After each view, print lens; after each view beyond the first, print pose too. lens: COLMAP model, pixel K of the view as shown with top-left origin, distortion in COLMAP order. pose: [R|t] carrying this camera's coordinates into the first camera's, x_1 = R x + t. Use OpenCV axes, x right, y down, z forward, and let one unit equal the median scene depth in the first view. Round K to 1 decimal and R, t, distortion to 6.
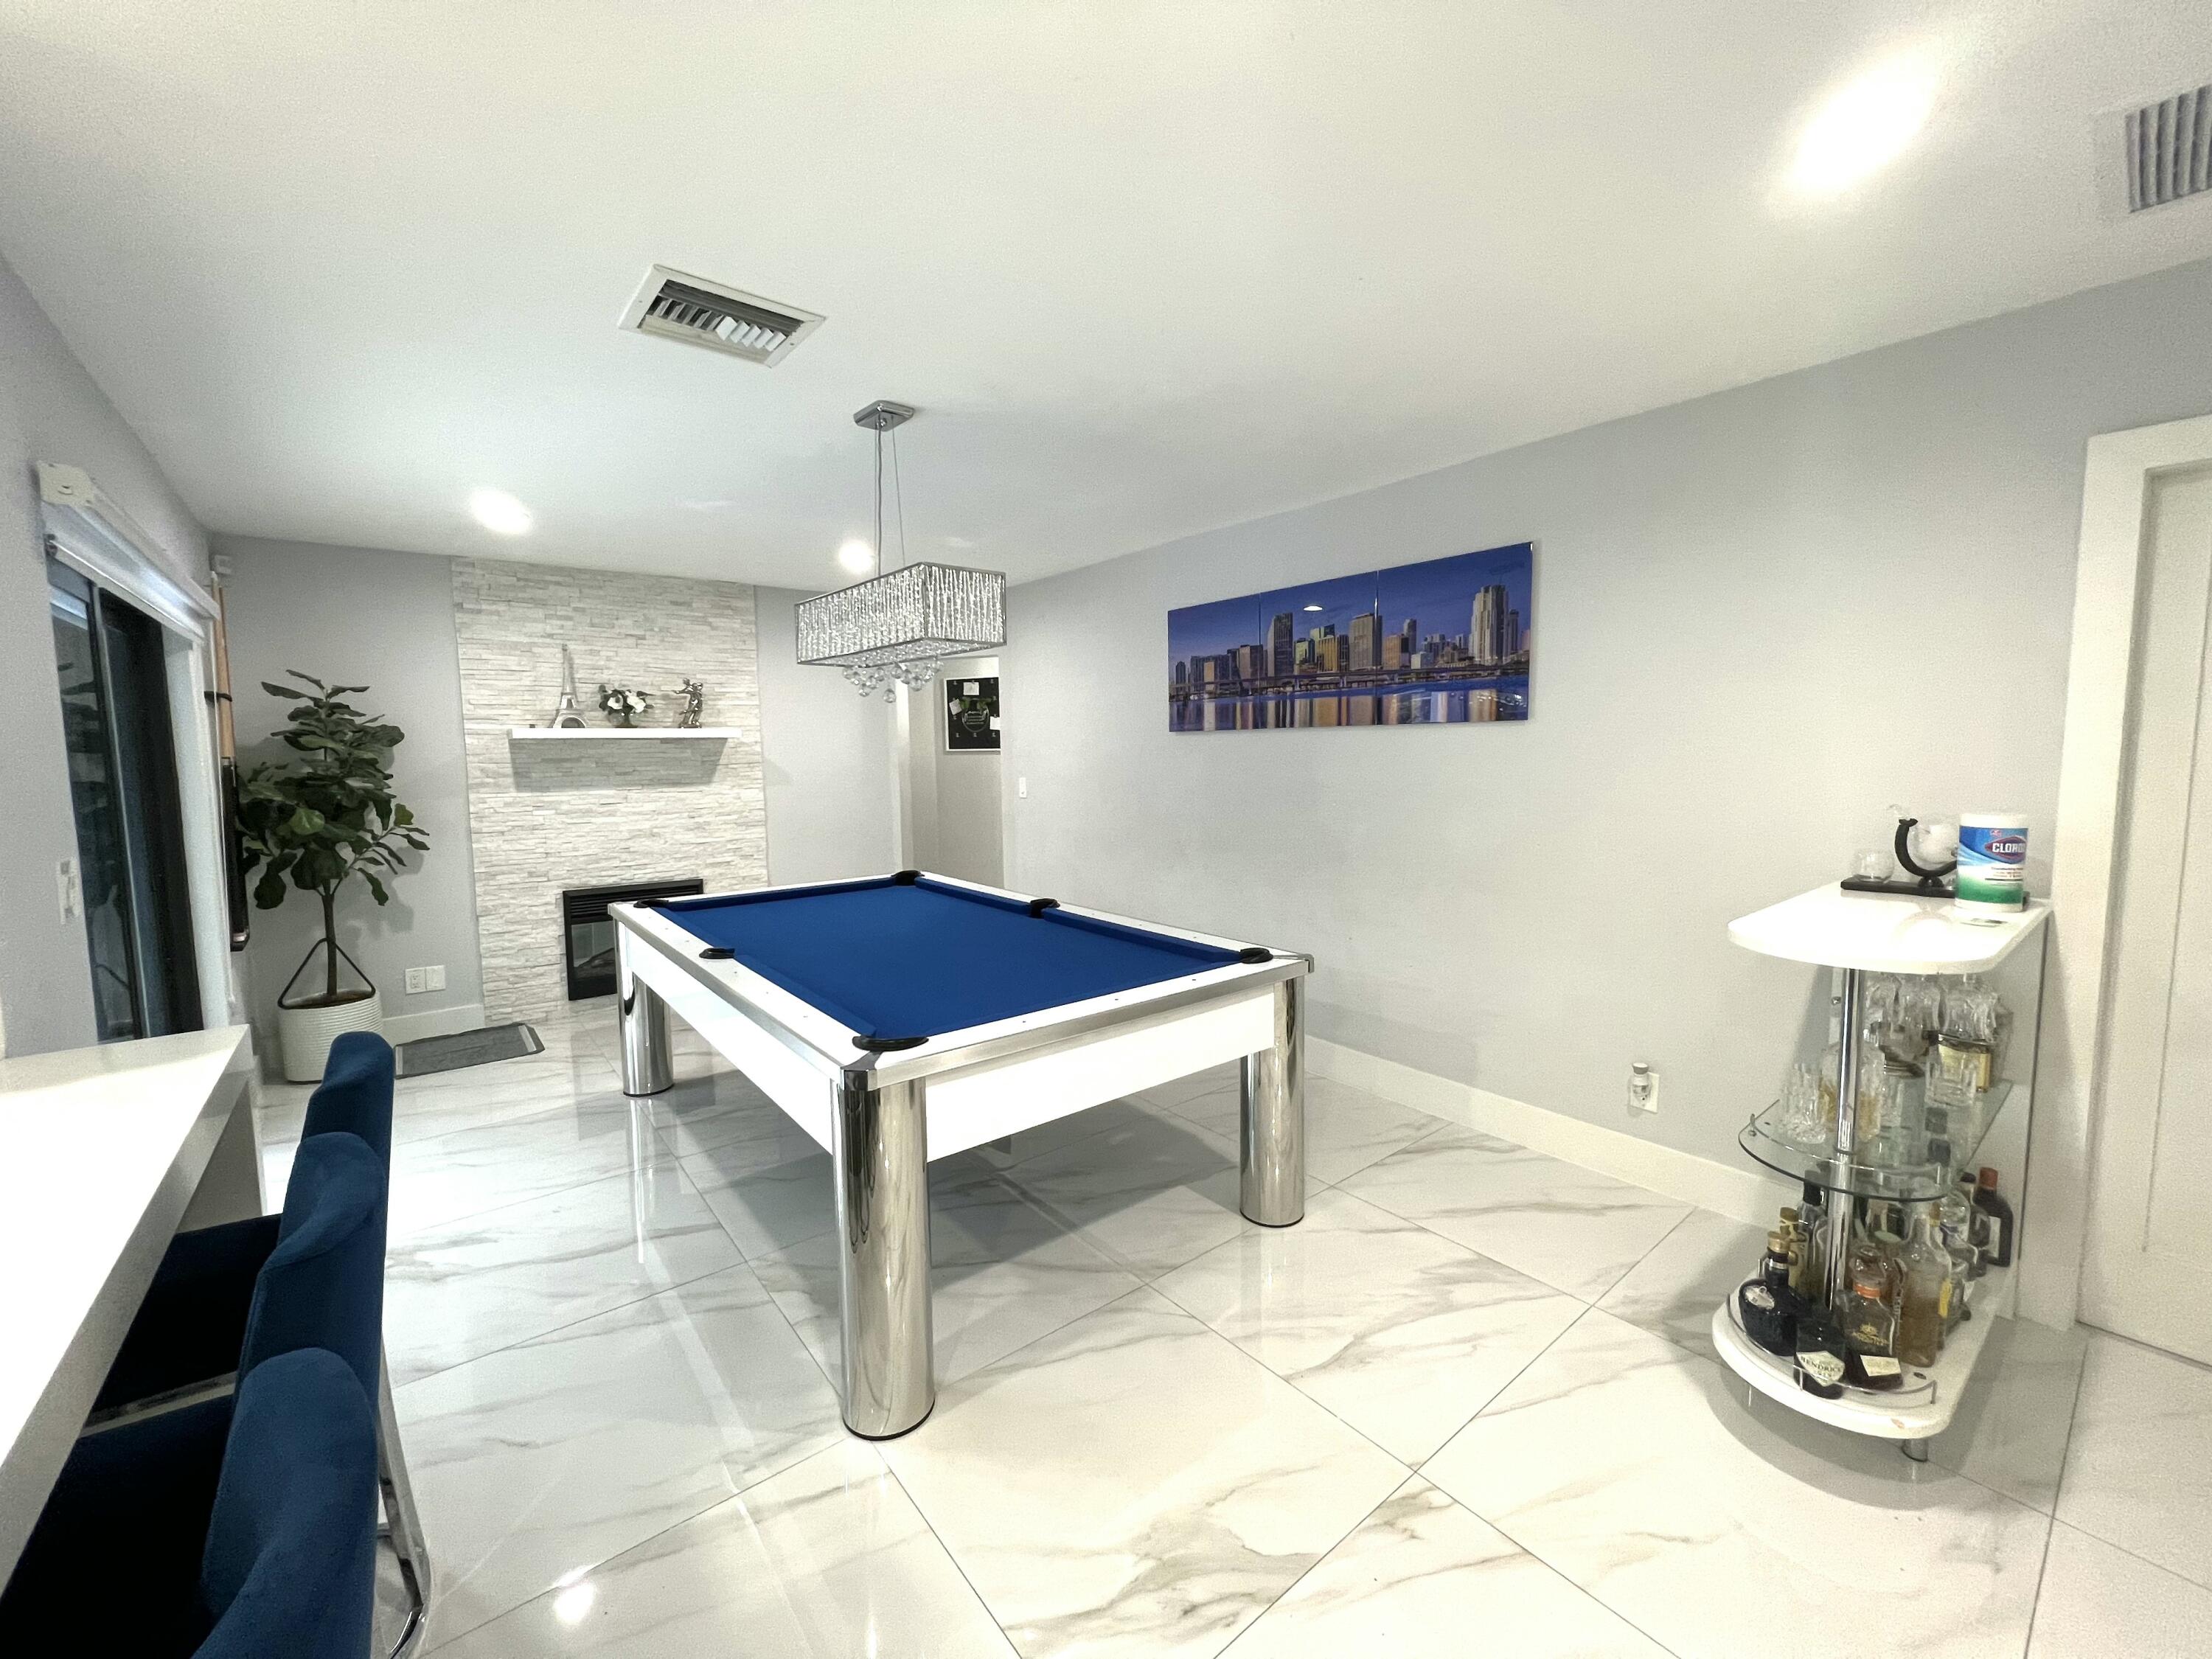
lens RADIAL K [[882.5, 0, 1102.8], [0, 882.5, 825.2], [0, 0, 1]] dist [-0.001423, 0.000018]
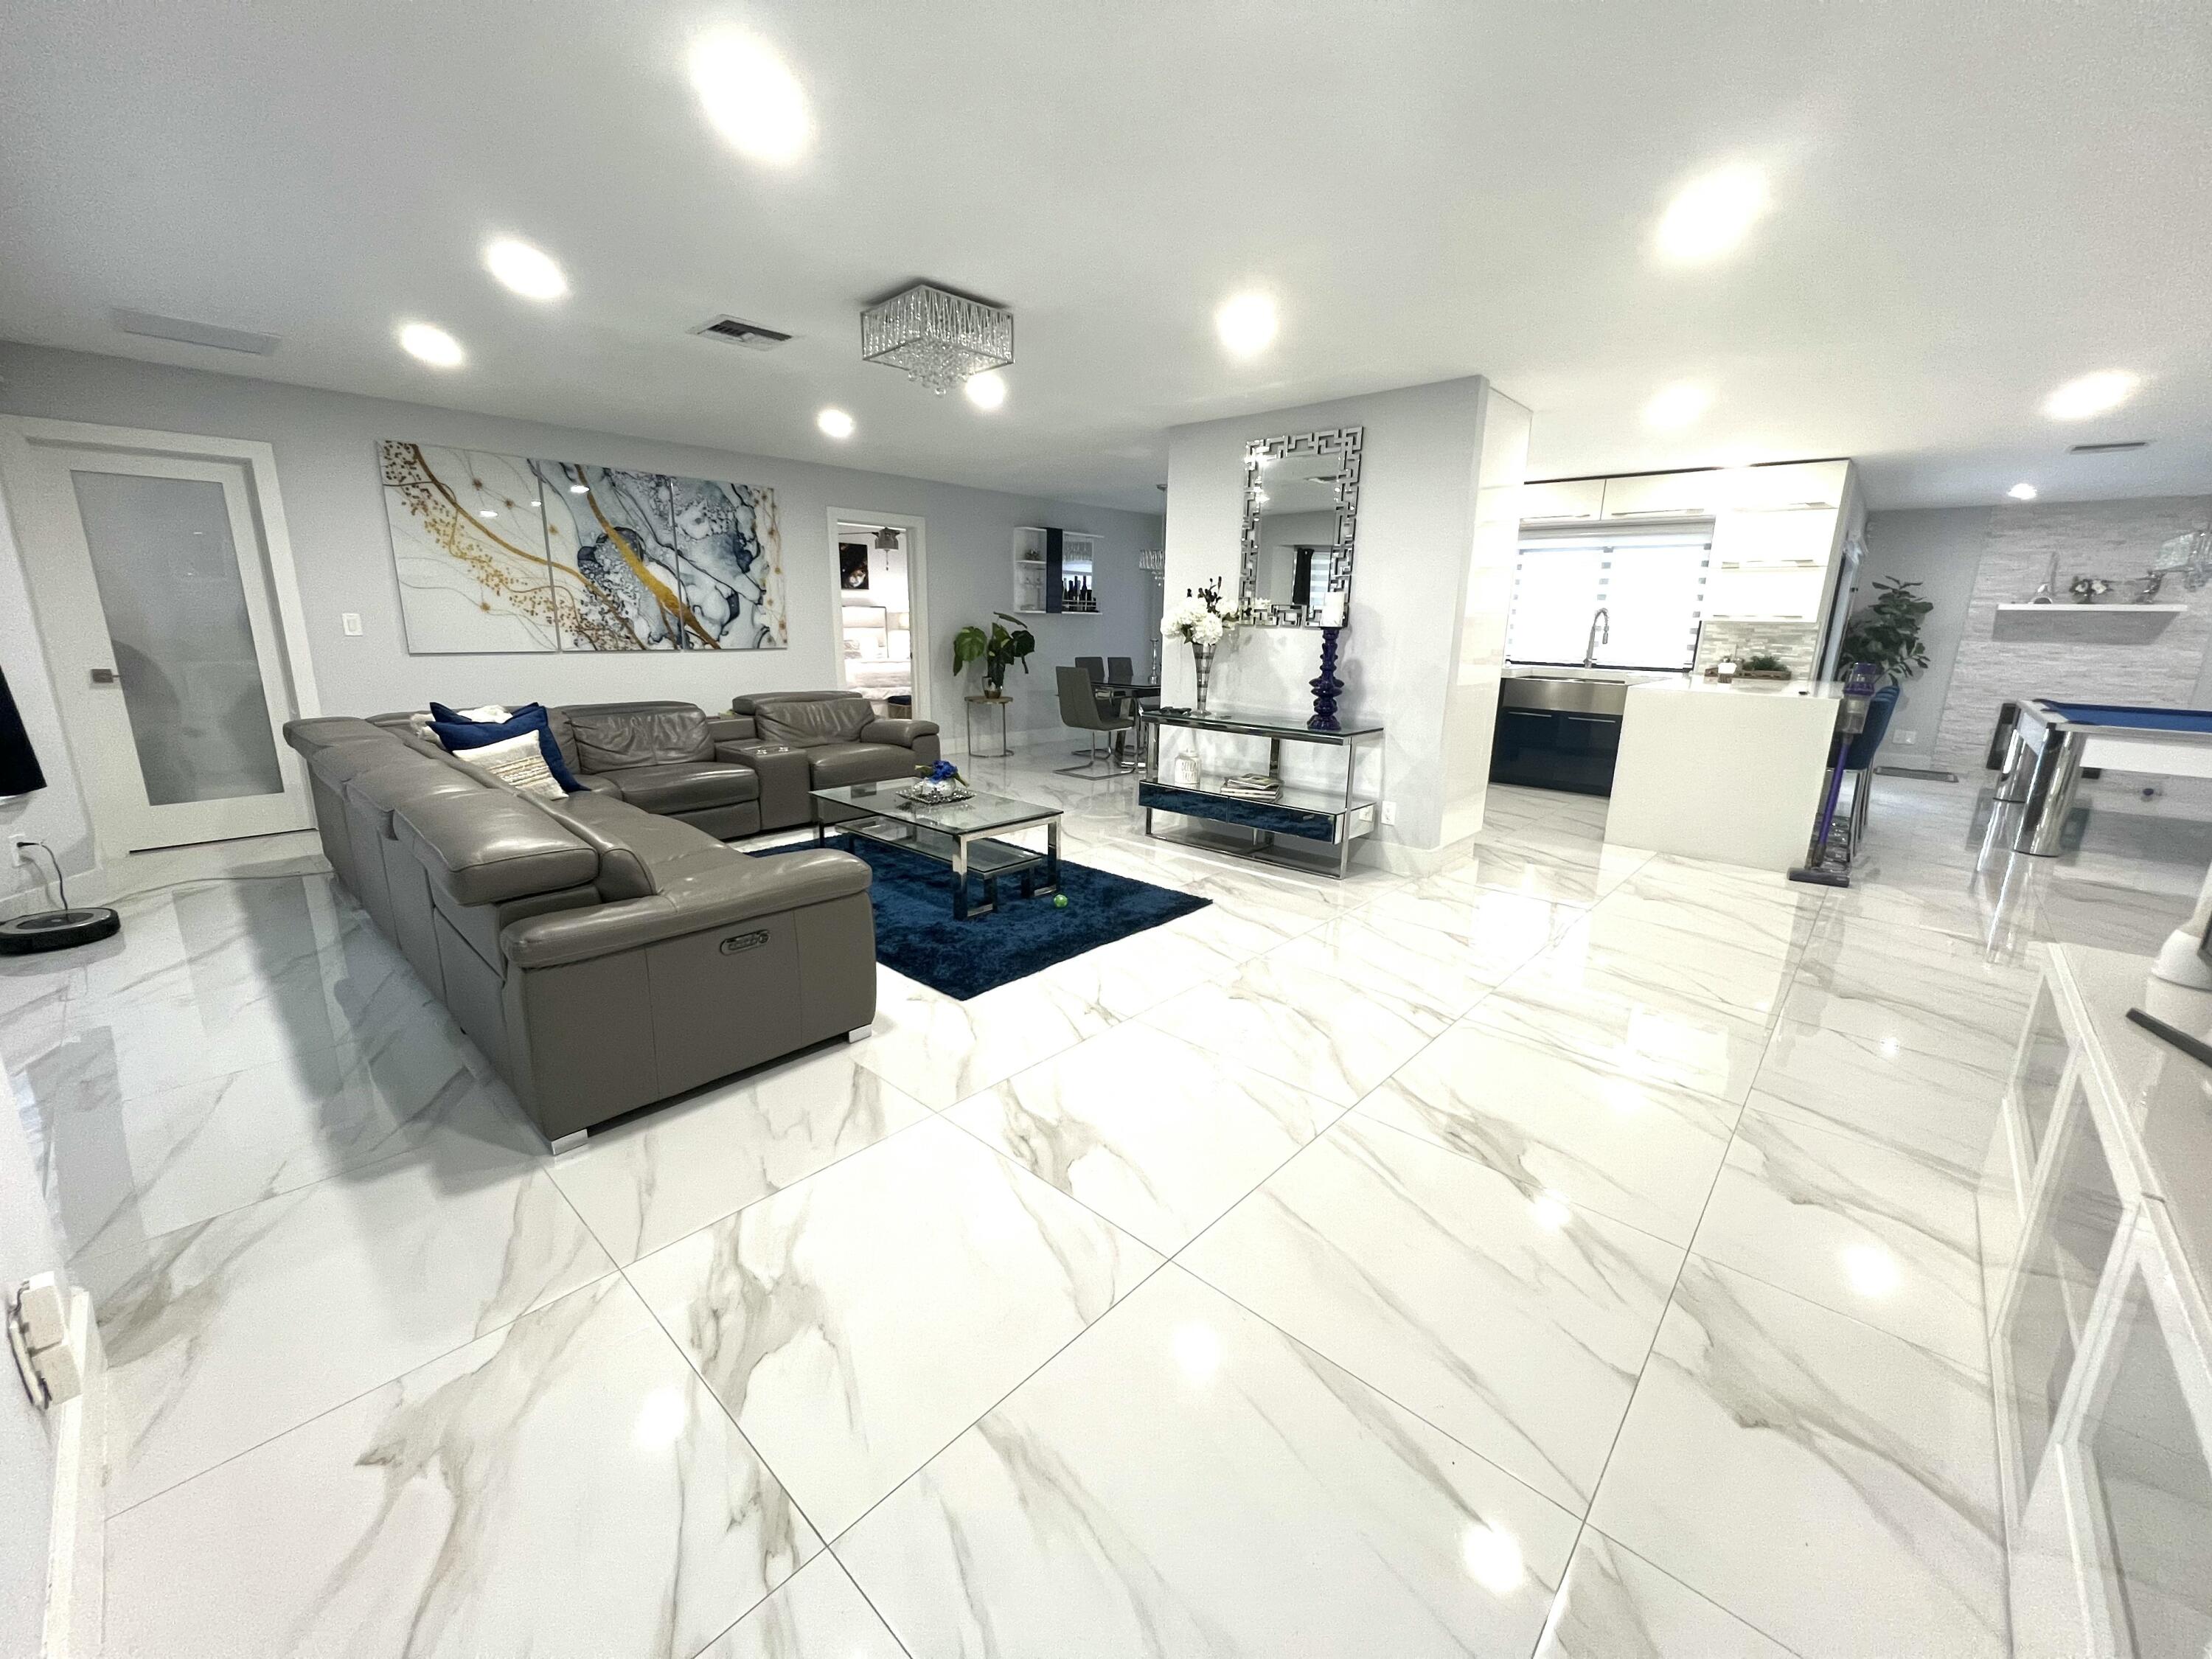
lens RADIAL K [[882.5, 0, 1105.2], [0, 882.5, 824.7], [0, 0, 1]] dist [-0.001423, 0.000018]
pose [[0.159859, 0.247186, -0.955690, 0.809100], [-0.106669, 0.966797, 0.232216, 0.094999], [0.981360, 0.064821, 0.180919, -1.010294]]
